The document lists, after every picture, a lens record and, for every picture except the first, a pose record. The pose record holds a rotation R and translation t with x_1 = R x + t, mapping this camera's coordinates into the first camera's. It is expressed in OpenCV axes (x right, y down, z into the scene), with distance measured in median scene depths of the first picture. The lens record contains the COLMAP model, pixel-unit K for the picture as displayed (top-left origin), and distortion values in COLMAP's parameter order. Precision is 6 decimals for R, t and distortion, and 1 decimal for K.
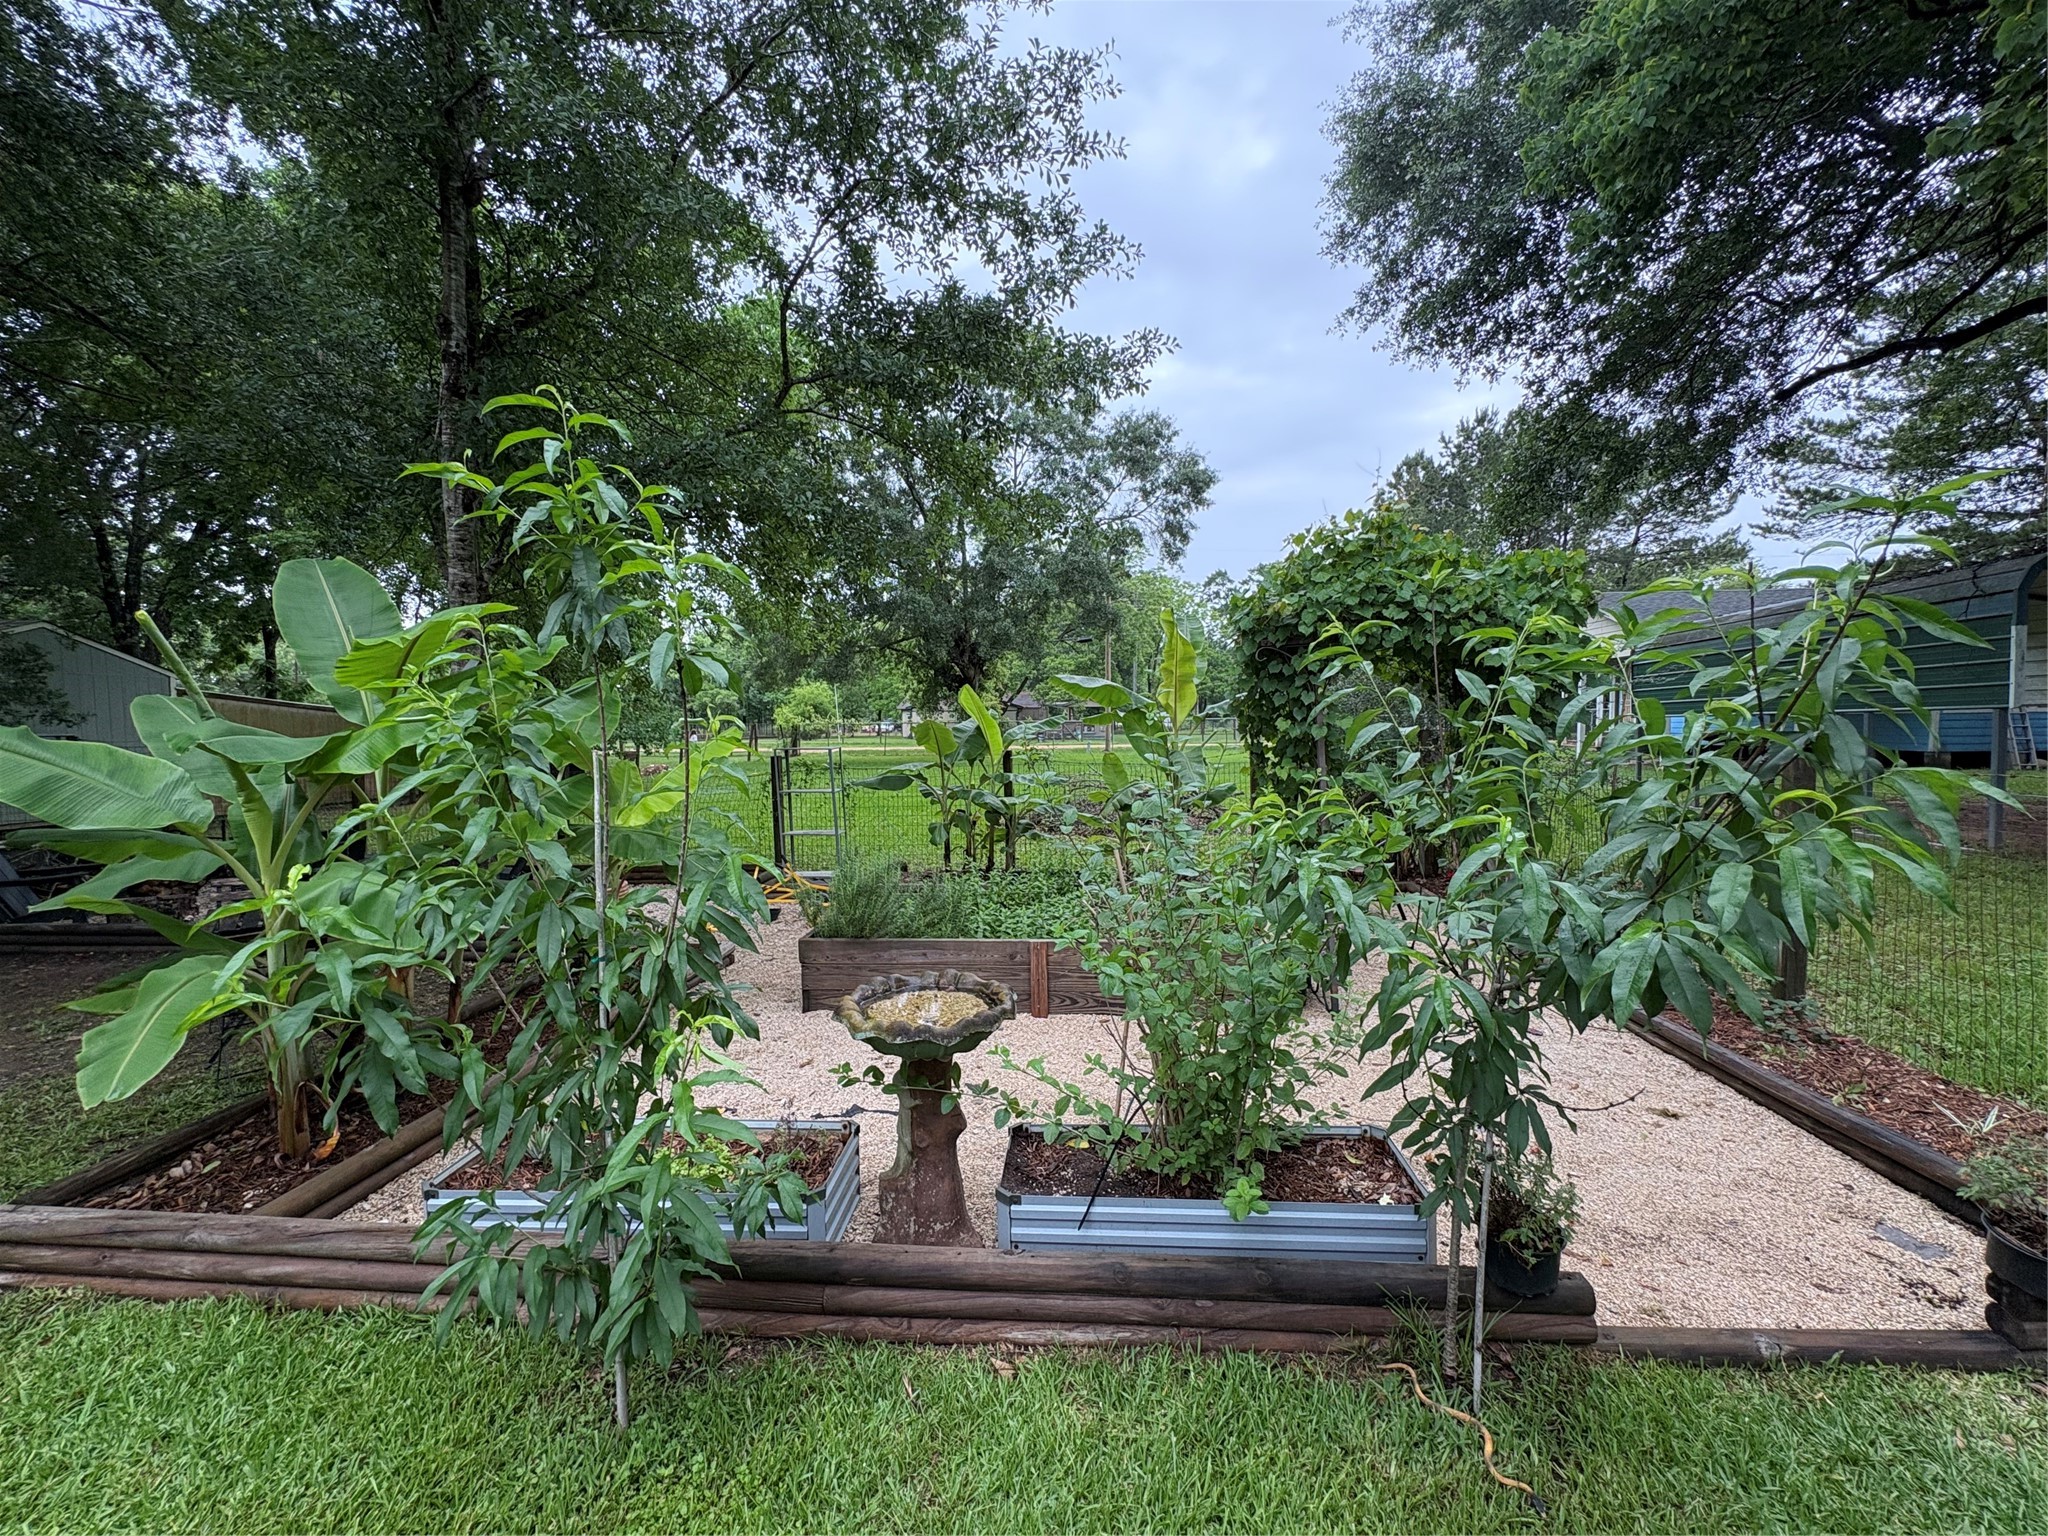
lens RADIAL K [[817.9, 0, 1019.6], [0, 817.9, 769.1], [0, 0, 1]] dist [-0.000150, -0.000073]
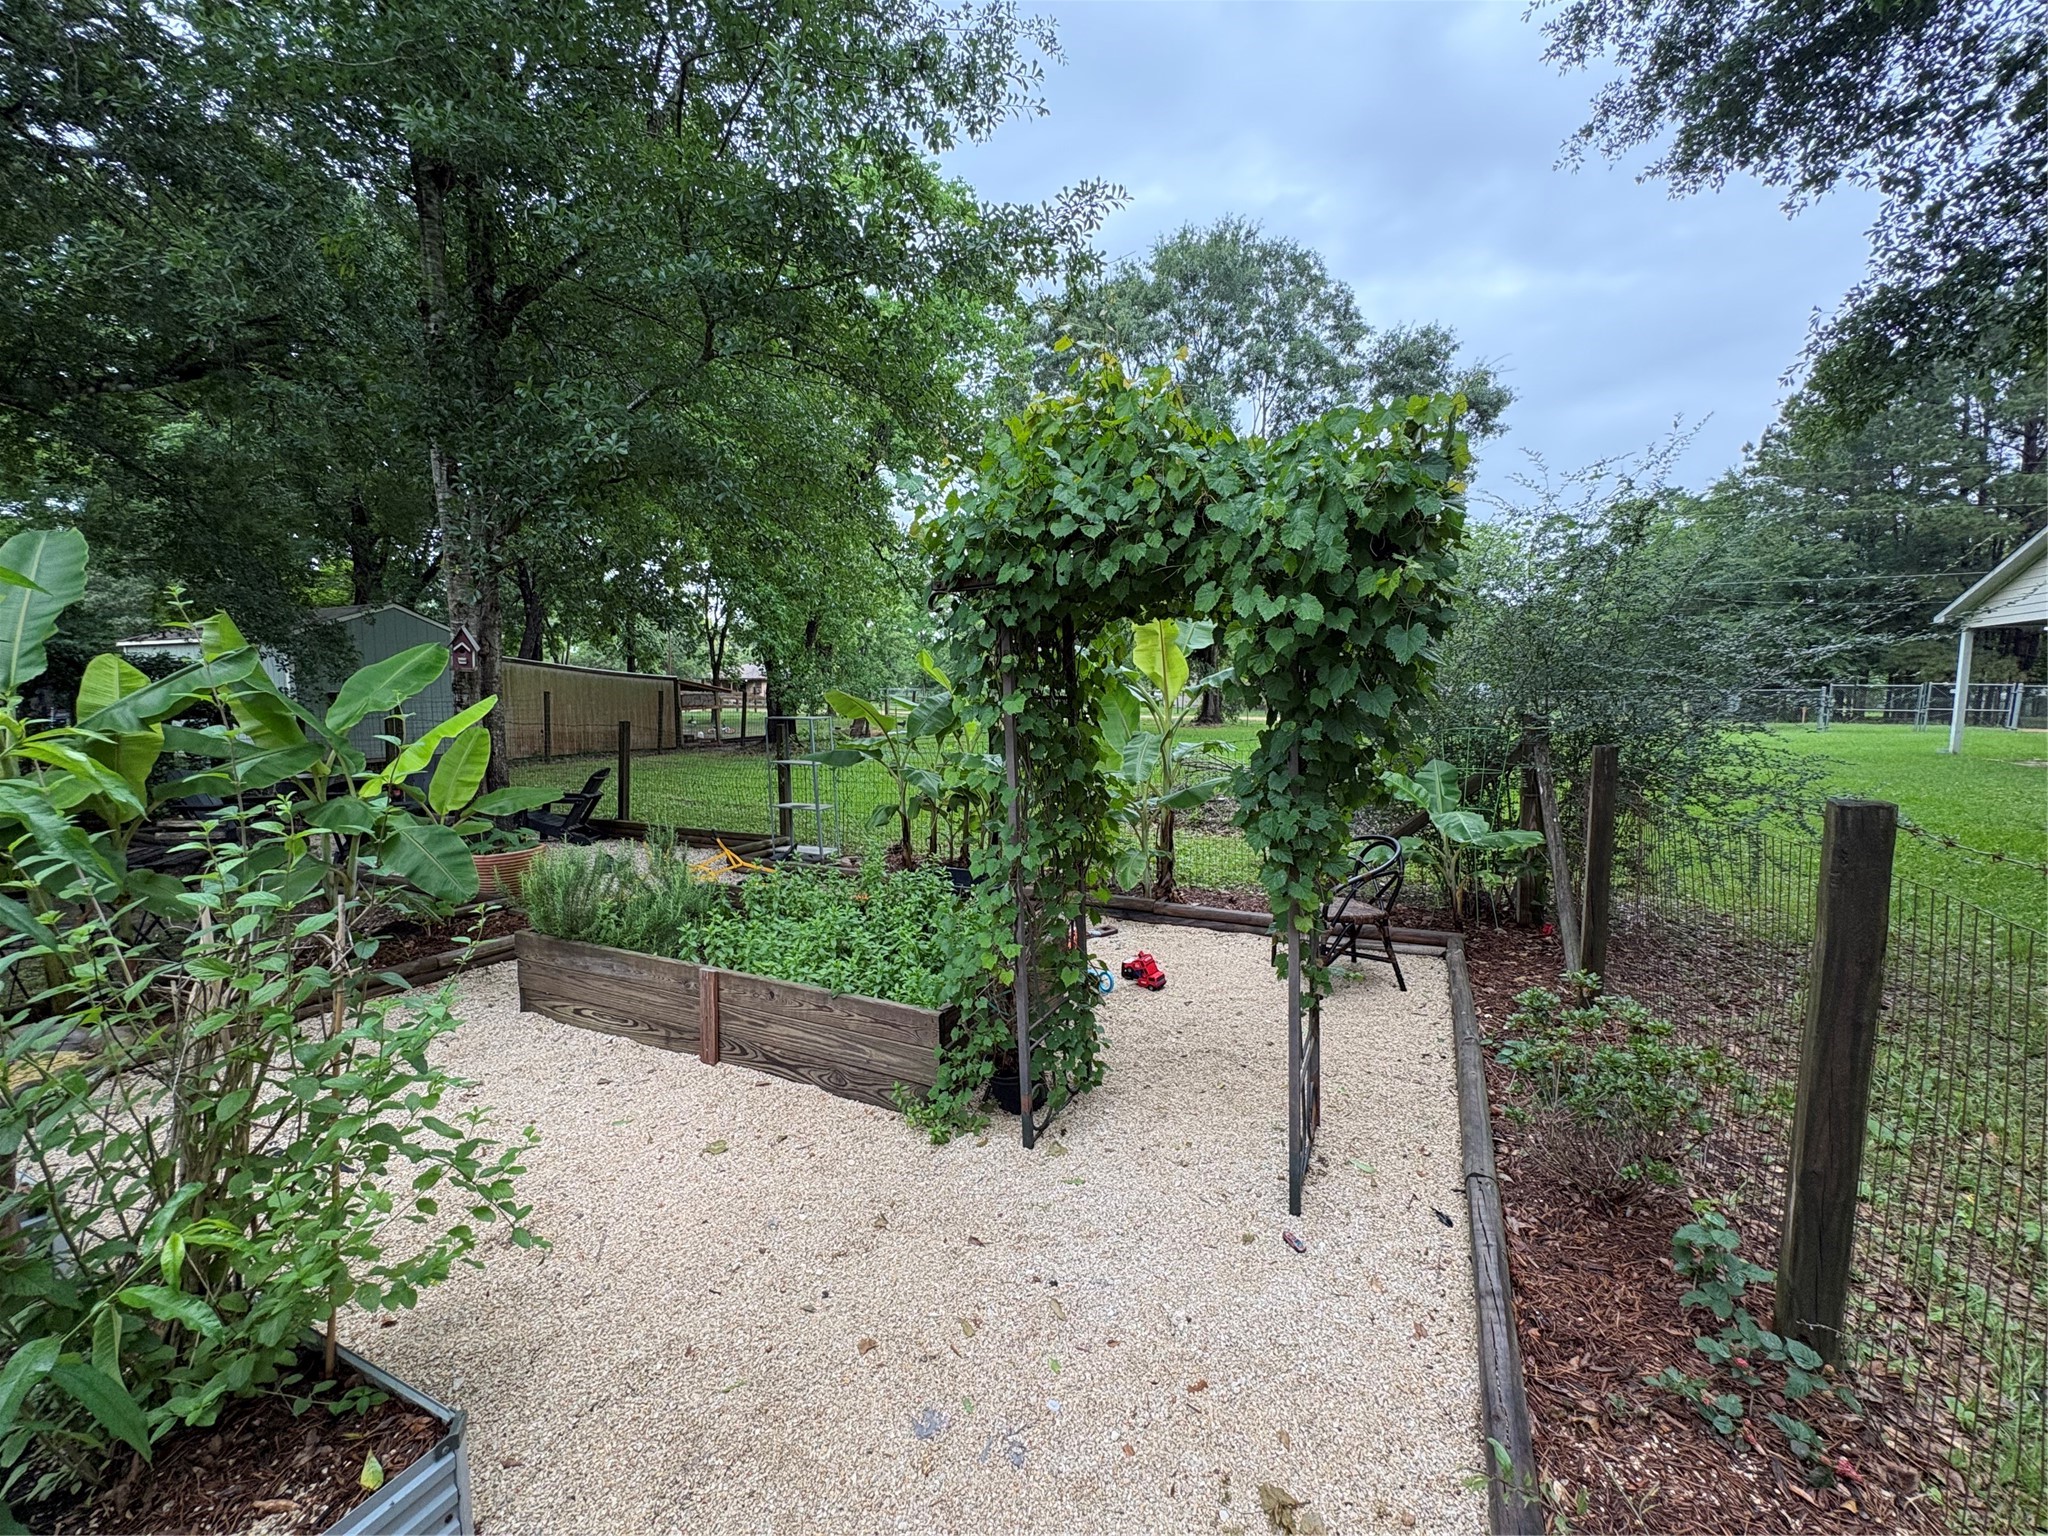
lens RADIAL K [[817.9, 0, 1032.7], [0, 817.9, 769.6], [0, 0, 1]] dist [-0.000150, -0.000073]
pose [[0.940156, 0.043683, -0.337931, 0.085123], [-0.030333, 0.998540, 0.044687, -0.004592], [0.339390, -0.031762, 0.940109, 0.053499]]
